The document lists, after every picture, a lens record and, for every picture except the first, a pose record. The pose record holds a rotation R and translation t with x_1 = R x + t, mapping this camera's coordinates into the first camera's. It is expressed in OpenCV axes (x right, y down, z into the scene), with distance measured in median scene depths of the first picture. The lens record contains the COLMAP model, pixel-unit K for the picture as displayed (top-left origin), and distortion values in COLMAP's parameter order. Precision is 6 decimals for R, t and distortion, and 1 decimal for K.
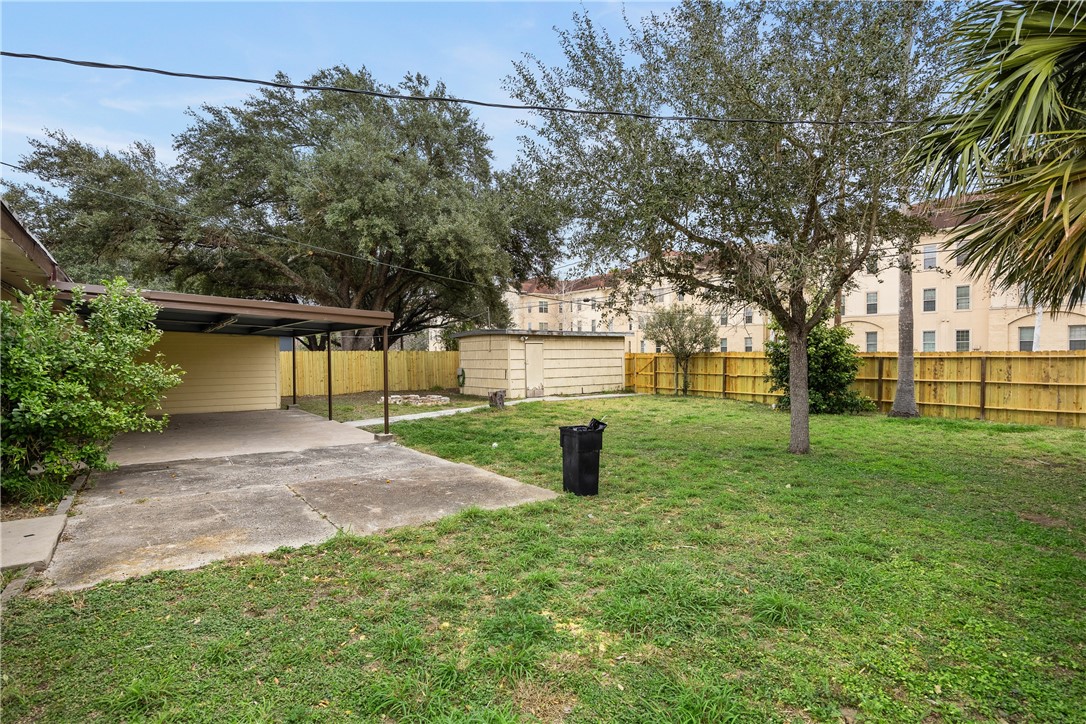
lens RADIAL K [[532.4, 0, 541.4], [0, 532.4, 360.3], [0, 0, 1]] dist [0.003915, 0.000513]
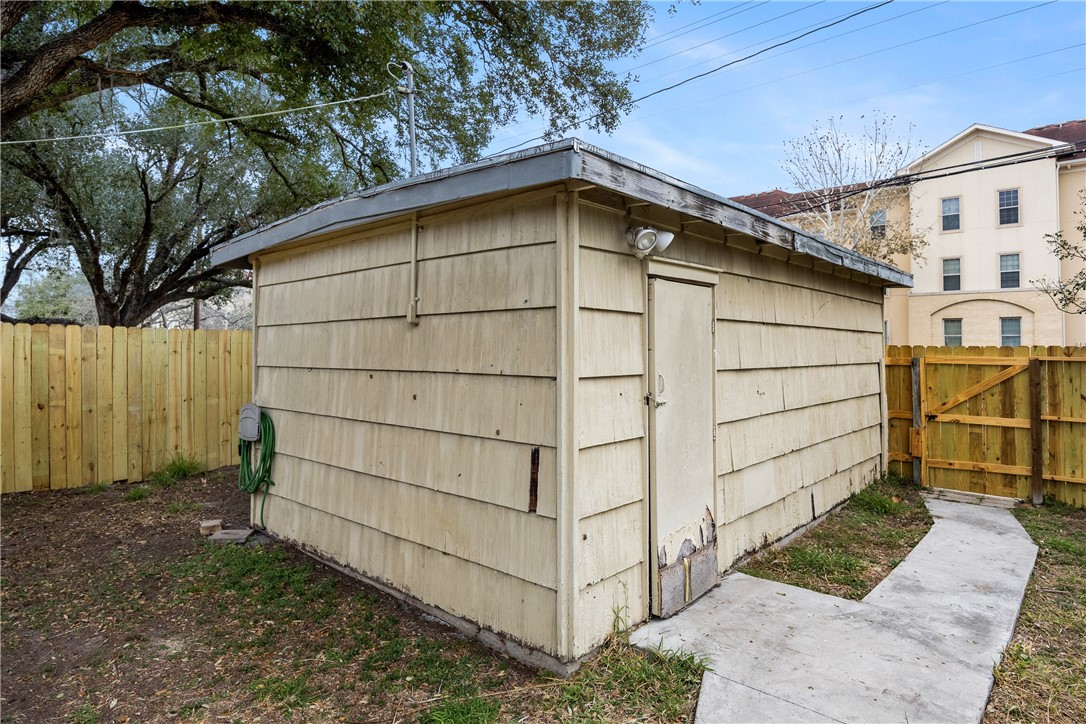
lens RADIAL K [[625.2, 0, 540.7], [0, 625.2, 339.6], [0, 0, 1]] dist [0.000451, -0.000470]
pose [[0.984301, 0.016052, 0.175766, -0.087854], [-0.012227, 0.999665, -0.022825, -0.007668], [-0.176074, 0.020317, 0.984167, 0.766088]]
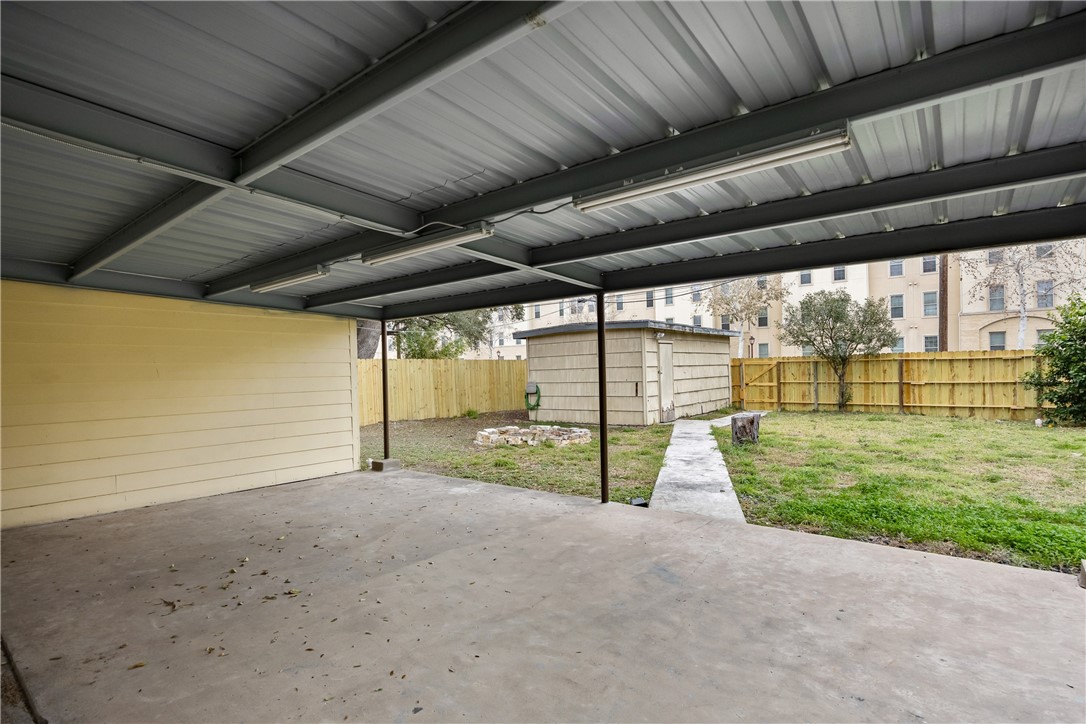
lens RADIAL K [[538.8, 0, 546.8], [0, 538.8, 389.0], [0, 0, 1]] dist [-0.001466, -0.000052]
pose [[0.967351, -0.025212, 0.252185, -0.318778], [0.019049, 0.999458, 0.026853, 0.004949], [-0.252725, -0.021173, 0.967306, 0.345724]]
